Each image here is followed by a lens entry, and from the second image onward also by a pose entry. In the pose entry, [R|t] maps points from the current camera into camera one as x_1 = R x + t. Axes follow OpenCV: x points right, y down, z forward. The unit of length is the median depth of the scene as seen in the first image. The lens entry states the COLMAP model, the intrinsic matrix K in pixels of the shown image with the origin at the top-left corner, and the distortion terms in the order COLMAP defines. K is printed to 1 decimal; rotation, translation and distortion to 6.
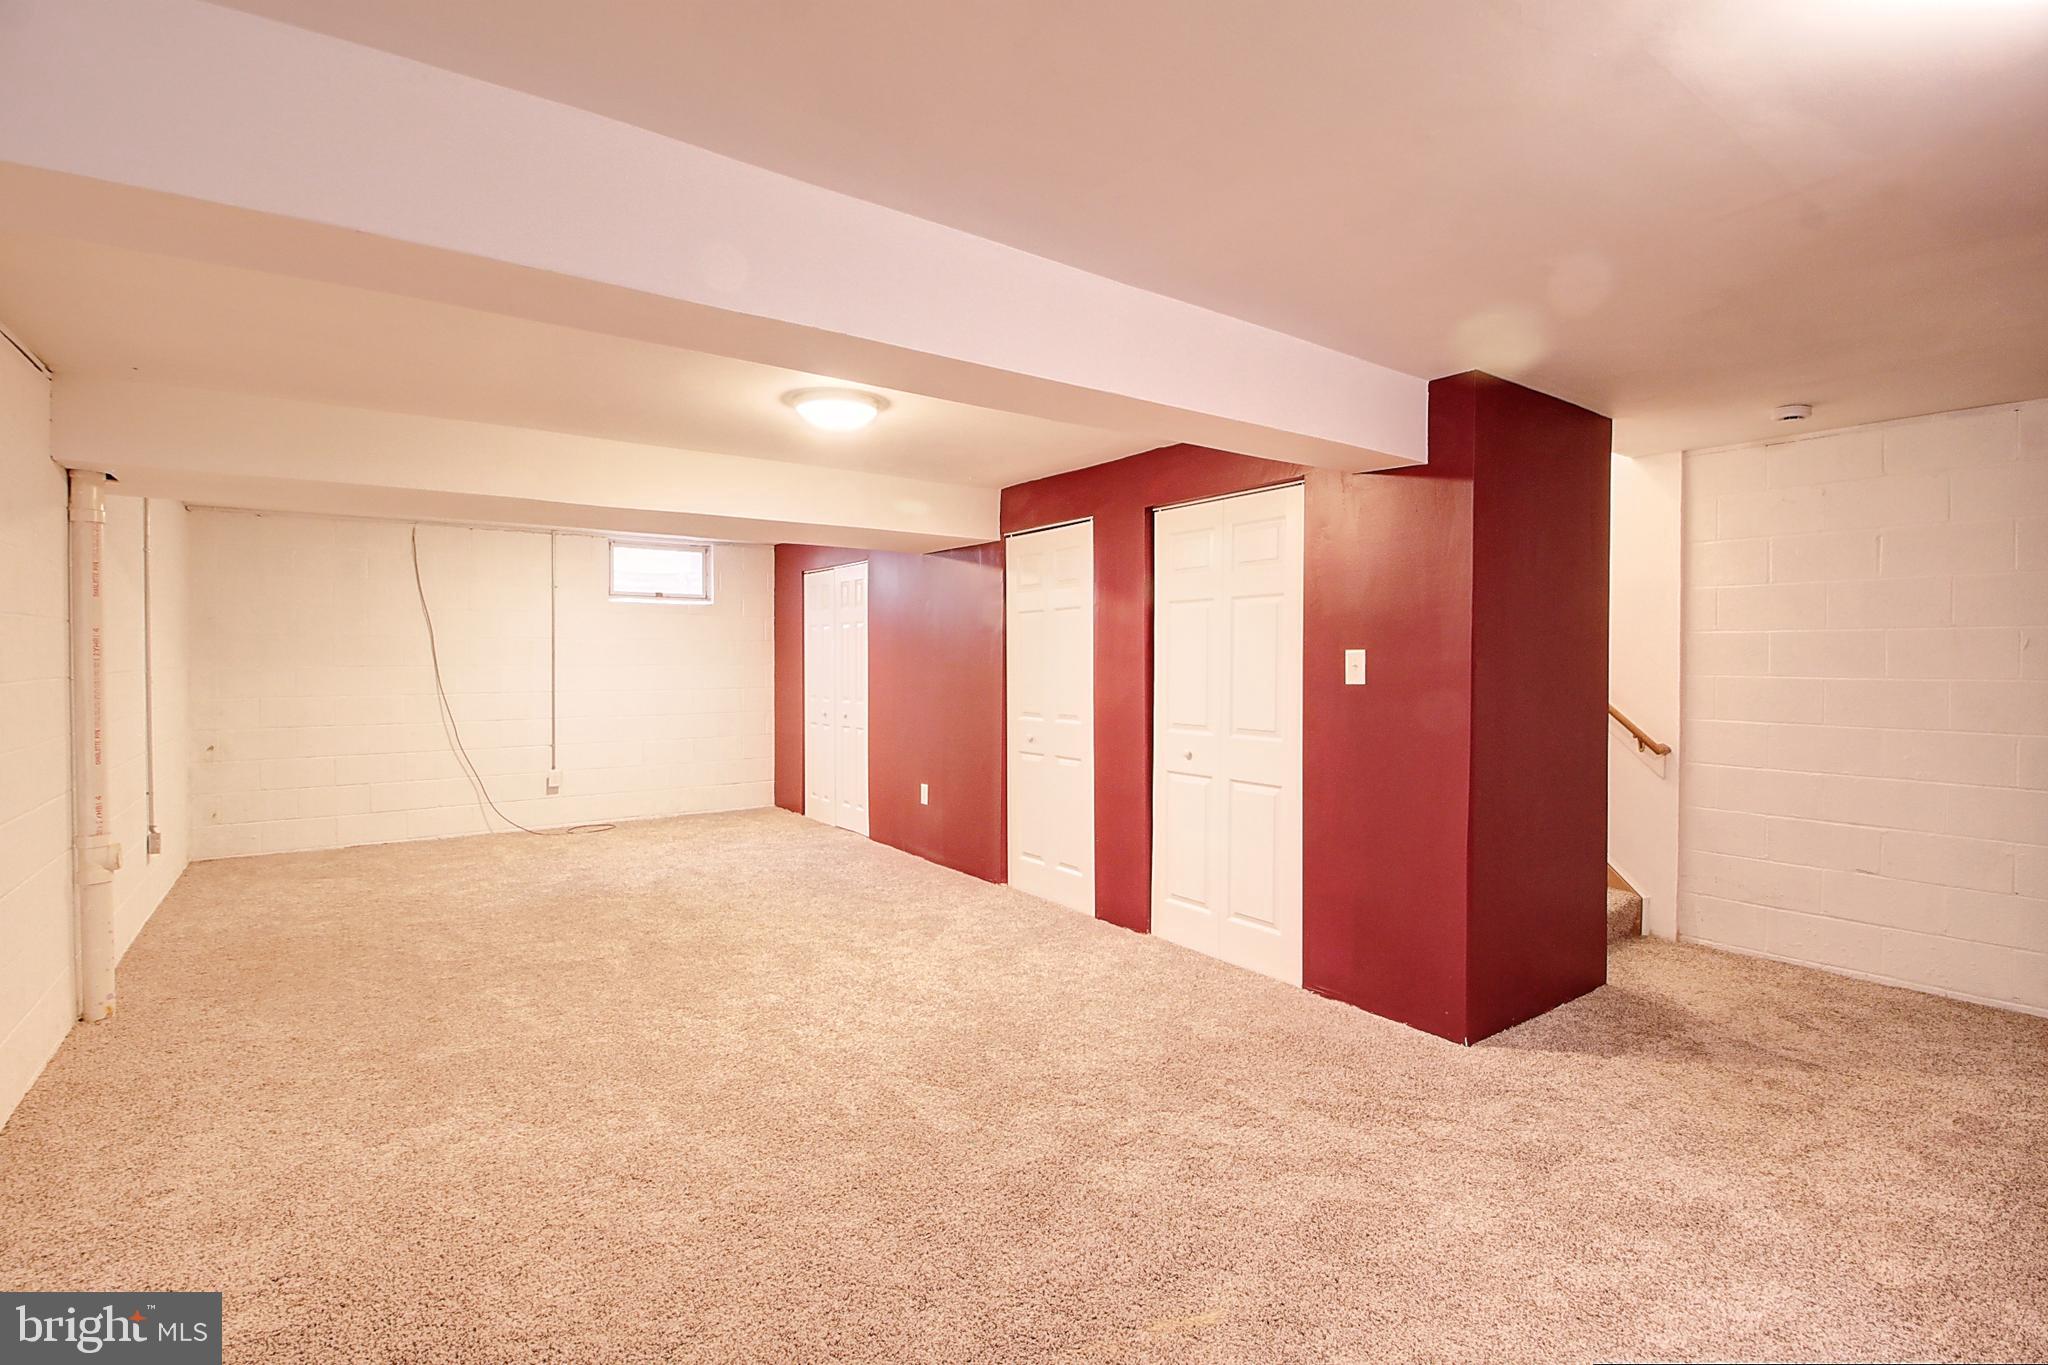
lens RADIAL K [[951.3, 0, 1065.6], [0, 951.3, 662.5], [0, 0, 1]] dist [-0.006682, -0.005968]
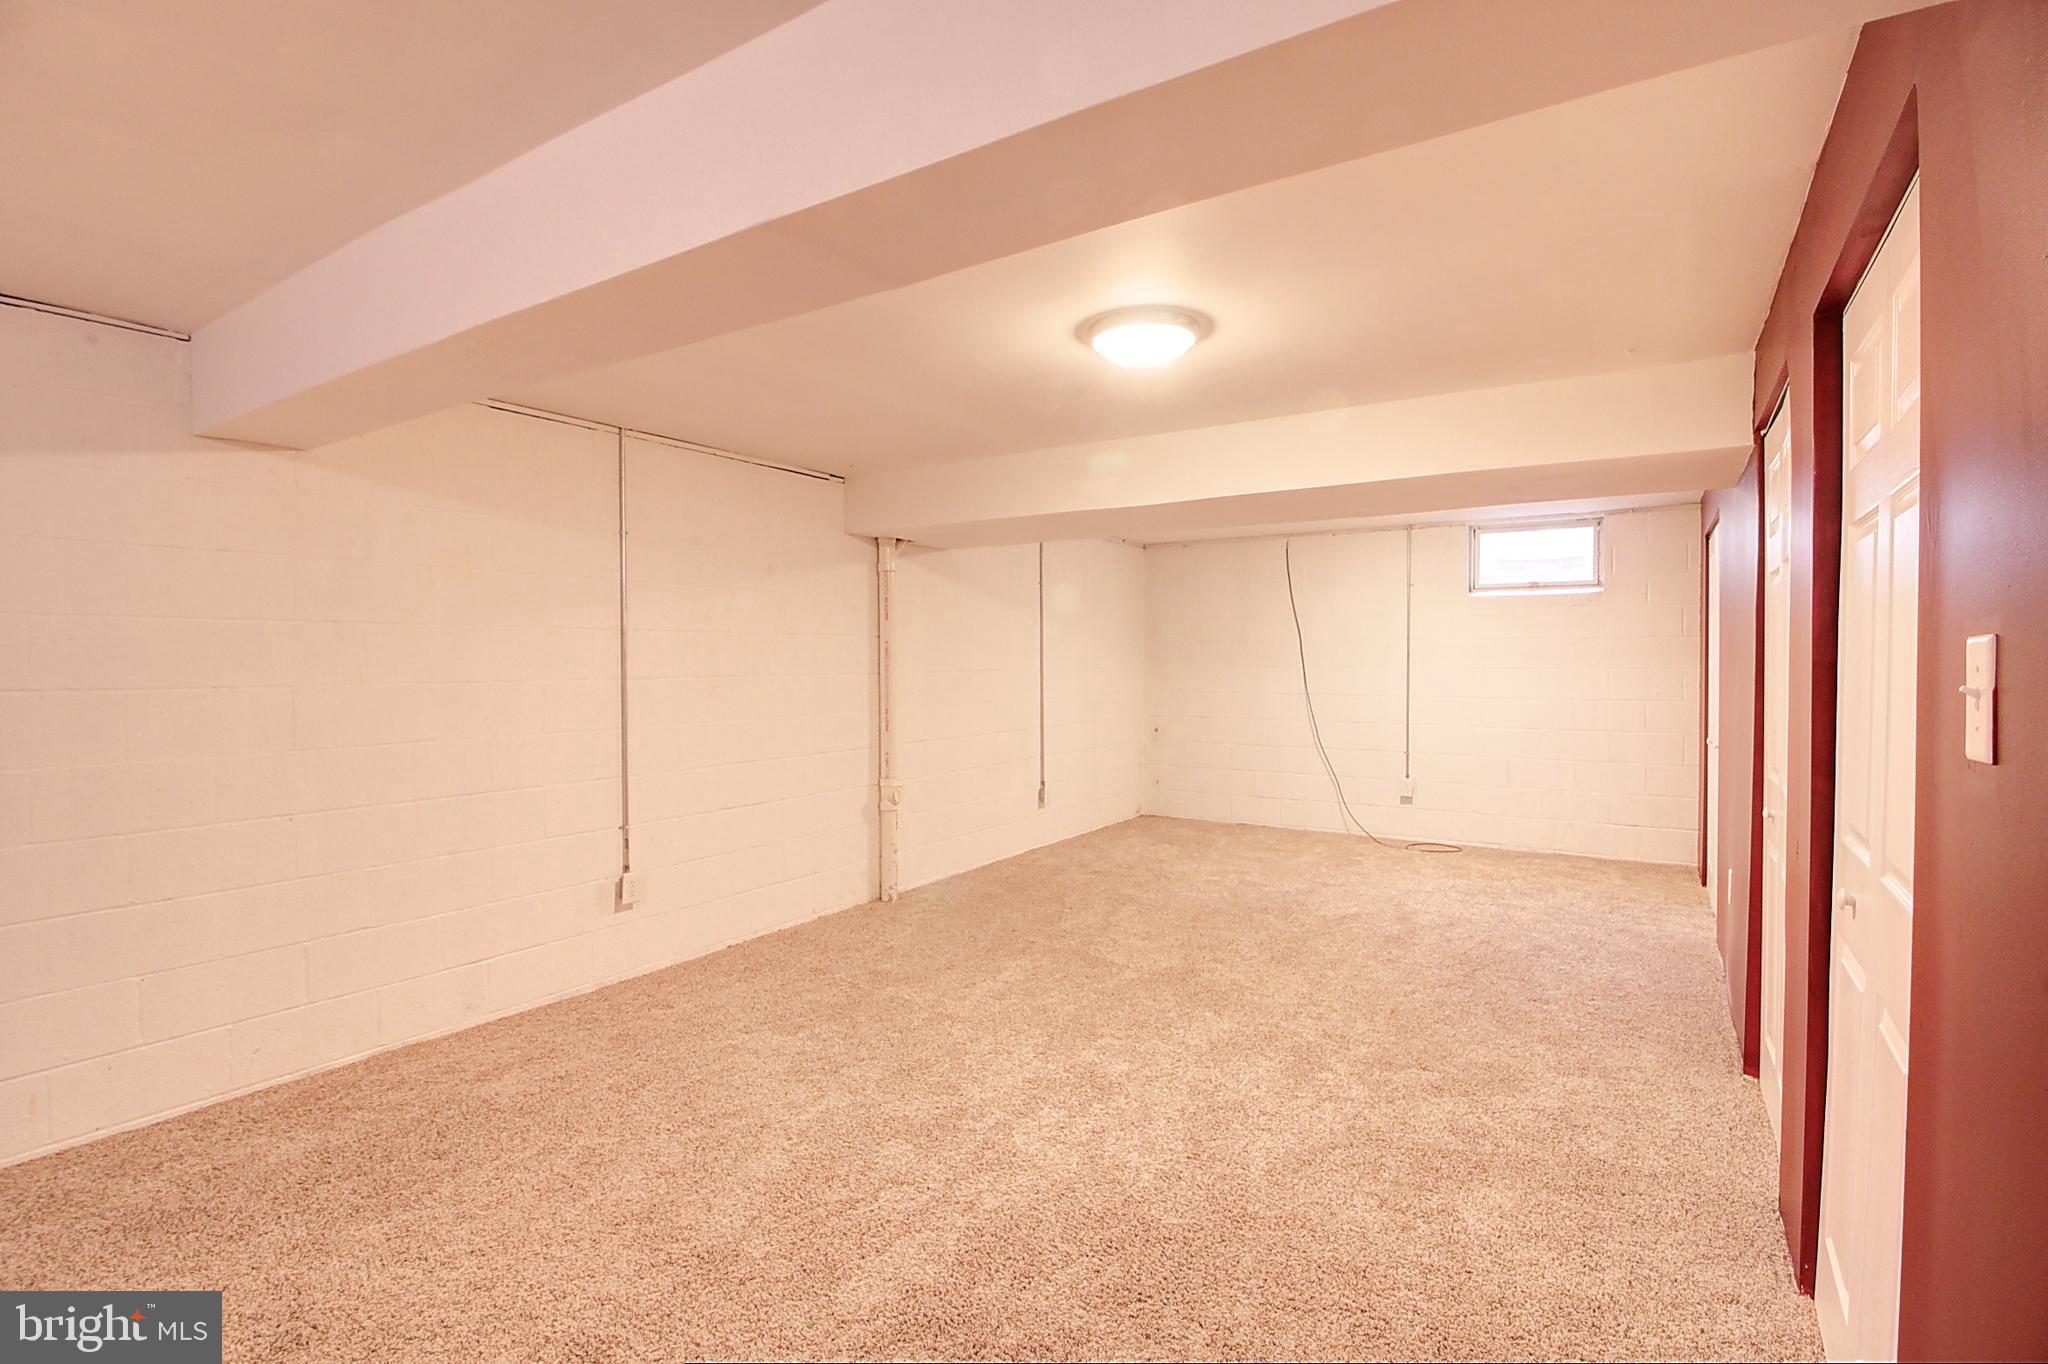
lens RADIAL K [[951.3, 0, 1028.5], [0, 951.3, 680.6], [0, 0, 1]] dist [-0.006682, -0.005968]
pose [[0.332831, 0.016267, -0.942846, 0.380916], [-0.002112, 0.999862, 0.016505, 0.000049], [0.942984, -0.003503, 0.332819, 0.555556]]
